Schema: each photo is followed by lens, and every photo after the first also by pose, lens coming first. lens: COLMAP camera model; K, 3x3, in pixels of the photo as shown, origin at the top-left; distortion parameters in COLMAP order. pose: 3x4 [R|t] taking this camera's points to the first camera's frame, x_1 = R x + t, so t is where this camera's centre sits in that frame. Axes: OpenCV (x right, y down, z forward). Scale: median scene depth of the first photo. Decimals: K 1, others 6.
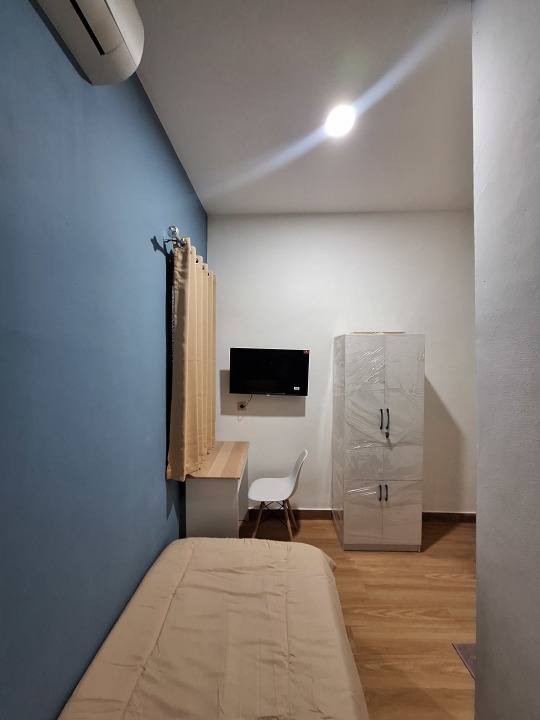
lens RADIAL K [[283.3, 0, 265.6], [0, 283.3, 359.0], [0, 0, 1]] dist [-0.001943, 0.000261]
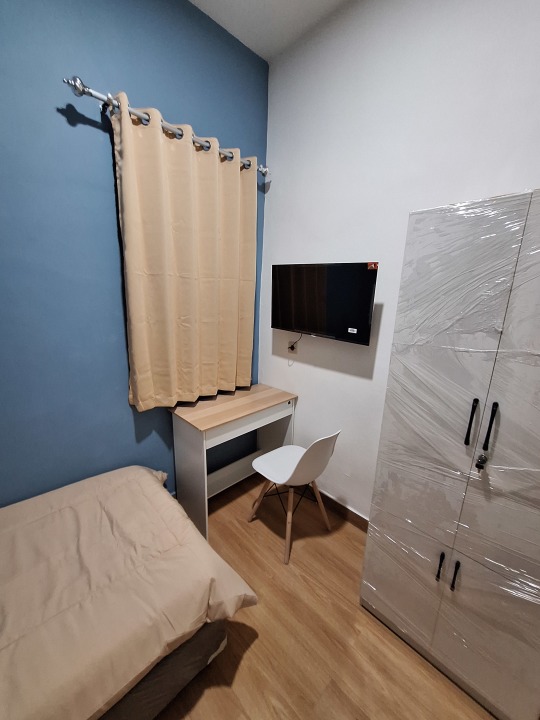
lens RADIAL K [[283.3, 0, 265.6], [0, 283.3, 359.0], [0, 0, 1]] dist [-0.001943, 0.000261]
pose [[0.719313, 0.175402, -0.672178, 0.450905], [-0.034556, 0.975436, 0.217557, 0.044231], [0.693827, -0.133263, 0.707704, 0.513084]]
